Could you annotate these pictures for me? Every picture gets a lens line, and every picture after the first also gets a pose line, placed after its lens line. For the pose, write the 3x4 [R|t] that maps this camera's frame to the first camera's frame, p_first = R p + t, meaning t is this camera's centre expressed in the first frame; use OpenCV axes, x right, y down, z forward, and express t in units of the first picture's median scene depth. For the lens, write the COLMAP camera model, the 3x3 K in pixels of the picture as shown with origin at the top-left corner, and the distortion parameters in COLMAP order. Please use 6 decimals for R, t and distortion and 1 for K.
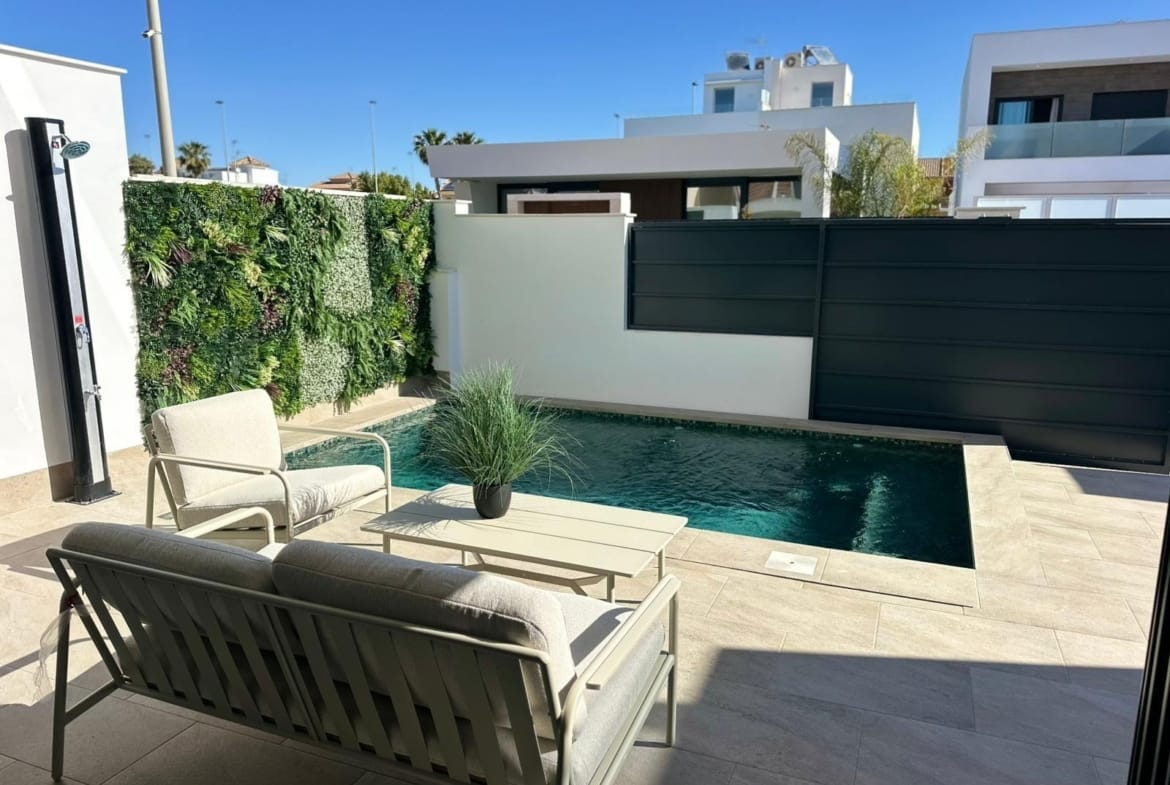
lens RADIAL K [[807.6, 0, 585.0], [0, 807.6, 392.5], [0, 0, 1]] dist [0.107612, -0.136258]
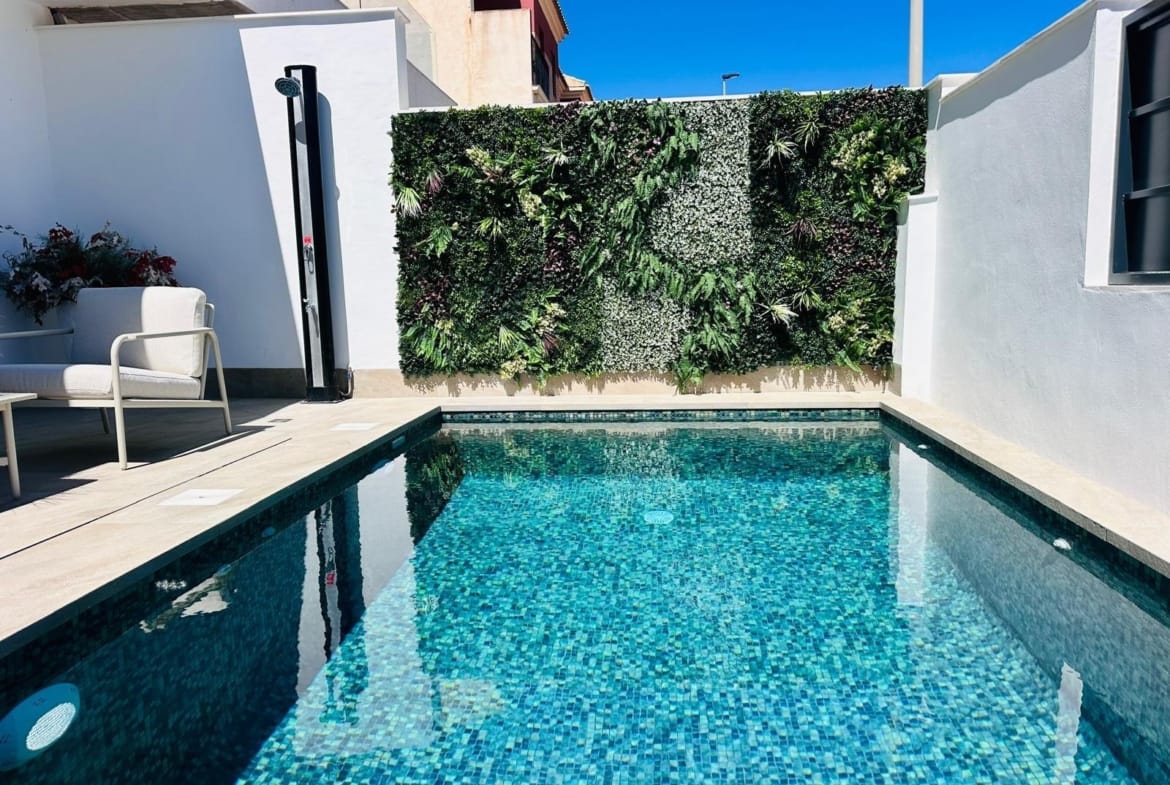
lens RADIAL K [[807.6, 0, 585.0], [0, 807.6, 392.5], [0, 0, 1]] dist [0.107612, -0.136258]
pose [[0.283372, 0.112848, -0.952347, 0.423262], [-0.163093, 0.984258, 0.068100, -0.014559], [0.945040, 0.136024, 0.297316, 0.746425]]
